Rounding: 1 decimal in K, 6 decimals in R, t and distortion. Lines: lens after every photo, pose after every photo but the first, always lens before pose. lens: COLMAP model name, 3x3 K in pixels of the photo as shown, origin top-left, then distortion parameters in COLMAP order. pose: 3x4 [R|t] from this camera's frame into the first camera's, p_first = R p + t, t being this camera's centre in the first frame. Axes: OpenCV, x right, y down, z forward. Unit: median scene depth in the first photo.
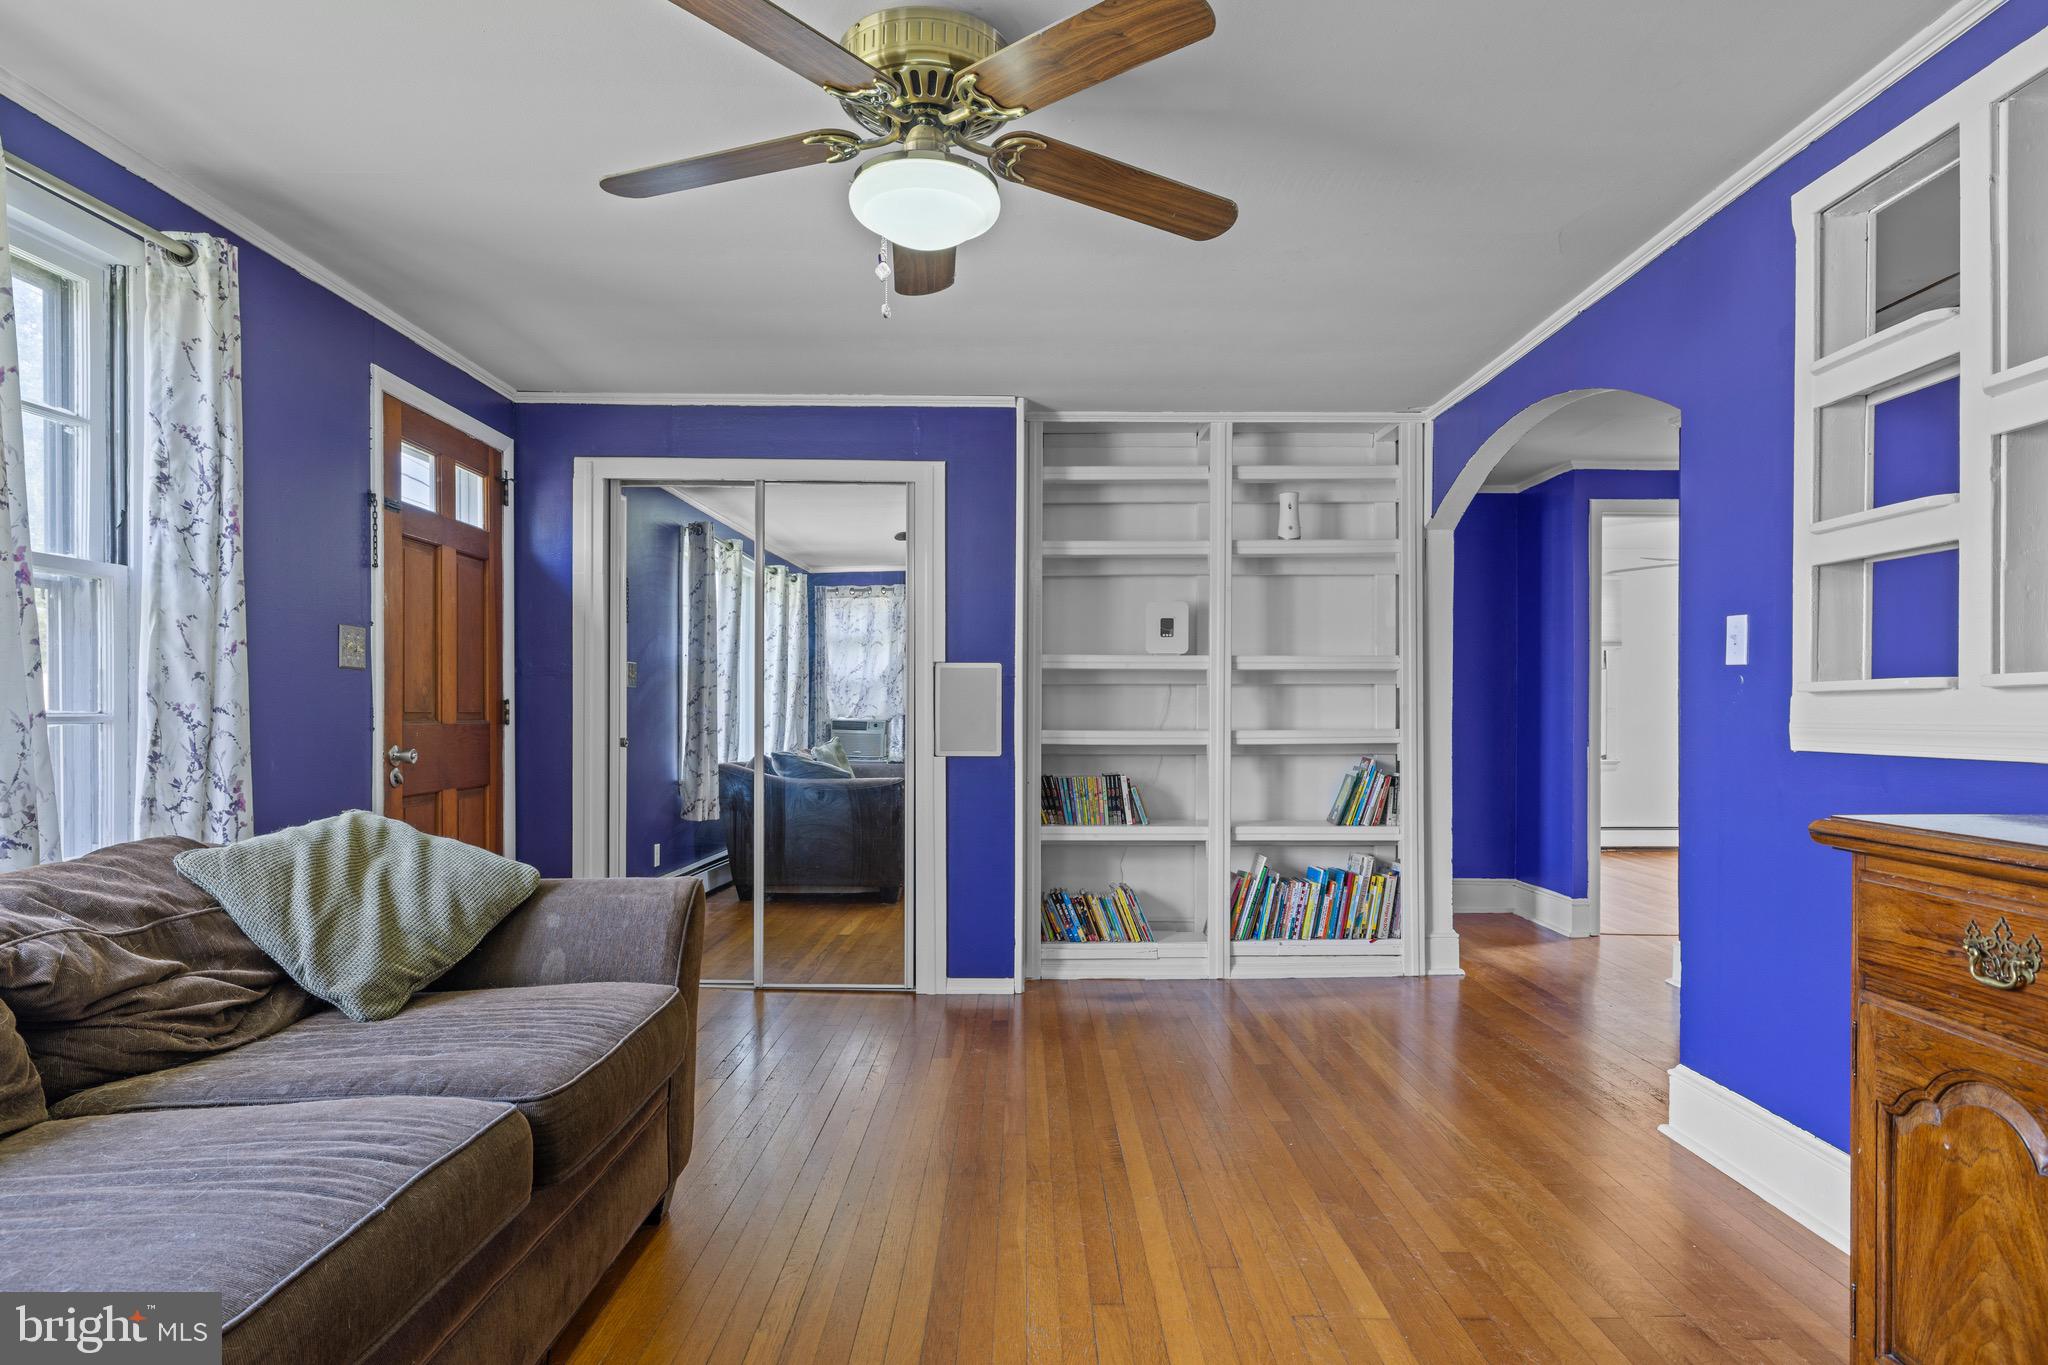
lens RADIAL K [[1181.5, 0, 1074.2], [0, 1181.5, 721.8], [0, 0, 1]] dist [0.000239, 0.000784]
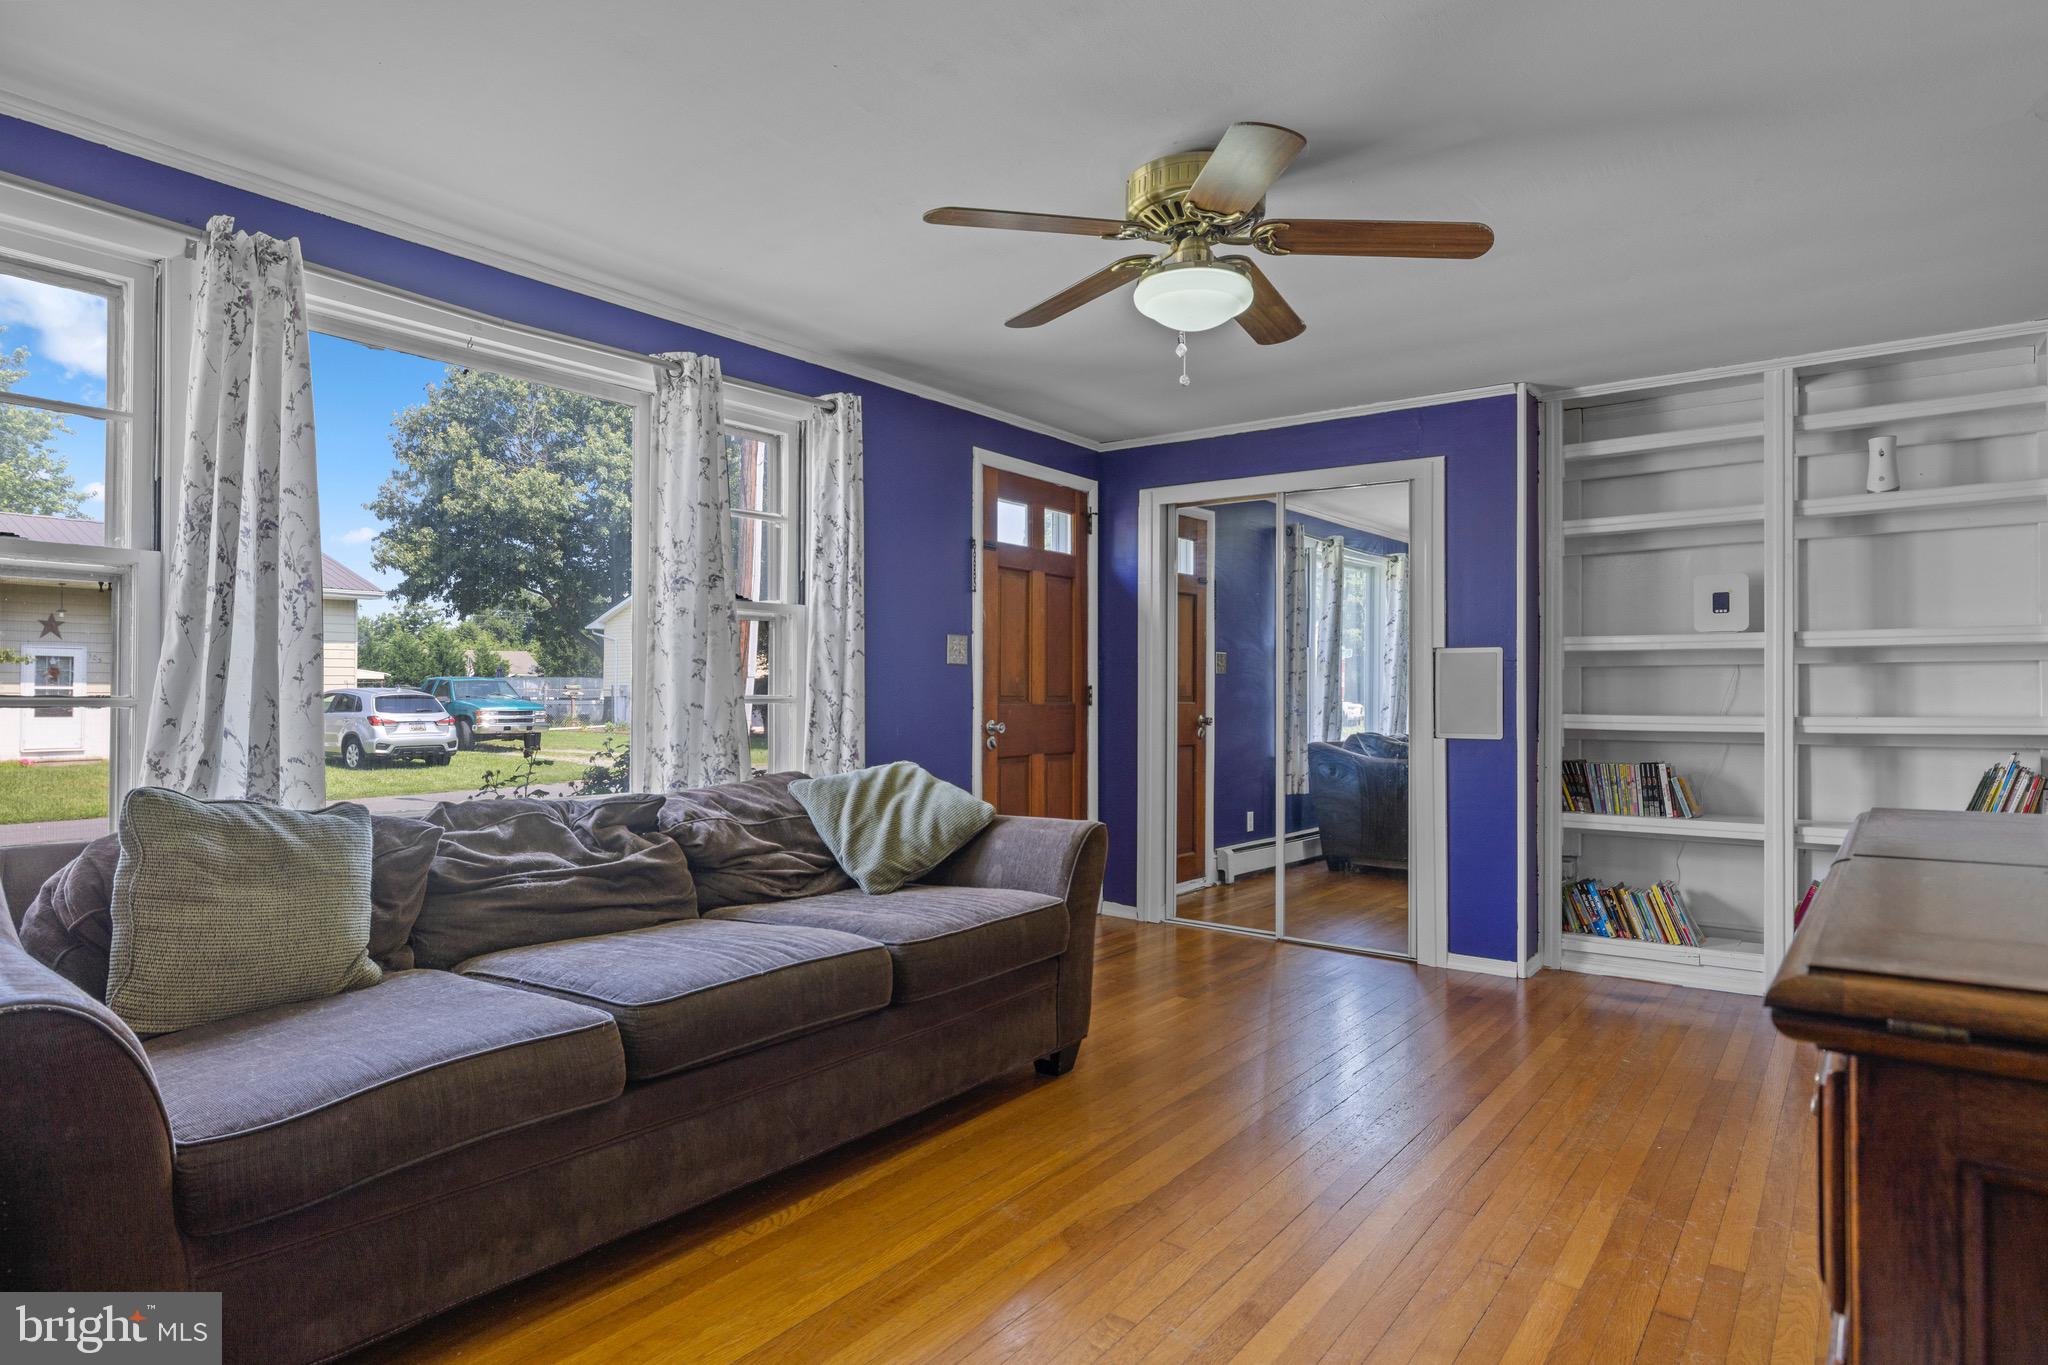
lens RADIAL K [[1181.5, 0, 1019.1], [0, 1181.5, 681.4], [0, 0, 1]] dist [0.000239, 0.000784]
pose [[0.789769, -0.006808, -0.613367, 0.243446], [-0.005254, 0.999827, -0.017862, -0.000326], [0.613382, 0.017330, 0.789596, -0.054208]]
